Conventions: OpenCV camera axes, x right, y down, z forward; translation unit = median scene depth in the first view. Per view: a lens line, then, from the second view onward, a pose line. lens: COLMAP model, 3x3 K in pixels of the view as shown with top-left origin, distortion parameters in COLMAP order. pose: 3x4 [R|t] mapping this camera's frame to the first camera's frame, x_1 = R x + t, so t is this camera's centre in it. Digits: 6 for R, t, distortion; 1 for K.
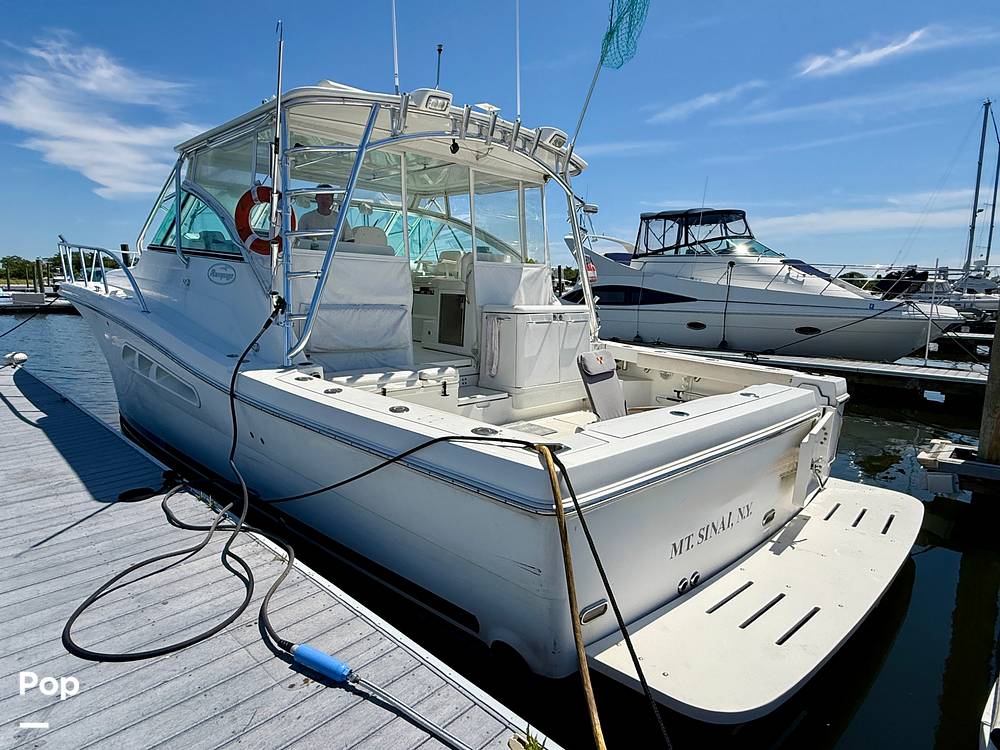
lens RADIAL K [[573.9, 0, 499.7], [0, 573.9, 375.1], [0, 0, 1]] dist [0.007708, 0.004192]
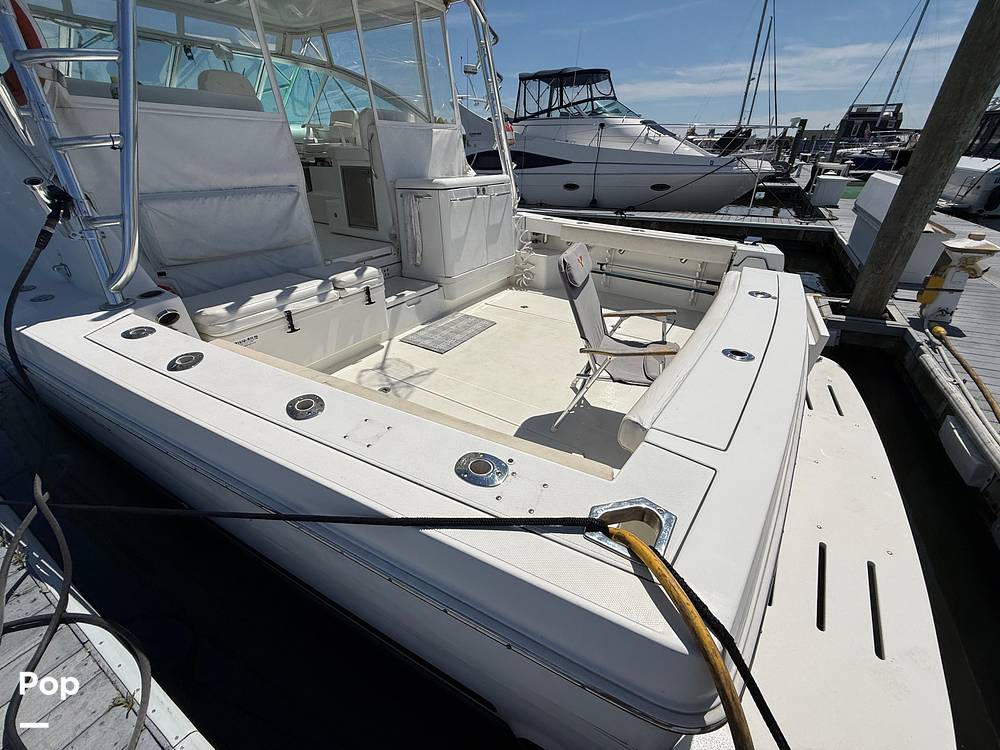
lens RADIAL K [[400.3, 0, 498.7], [0, 400.3, 378.2], [0, 0, 1]] dist [0.001040, -0.000927]
pose [[0.972322, -0.138349, 0.188281, -0.026440], [0.063244, 0.931602, 0.357936, -0.042094], [-0.224923, -0.336122, 0.914566, 0.269977]]
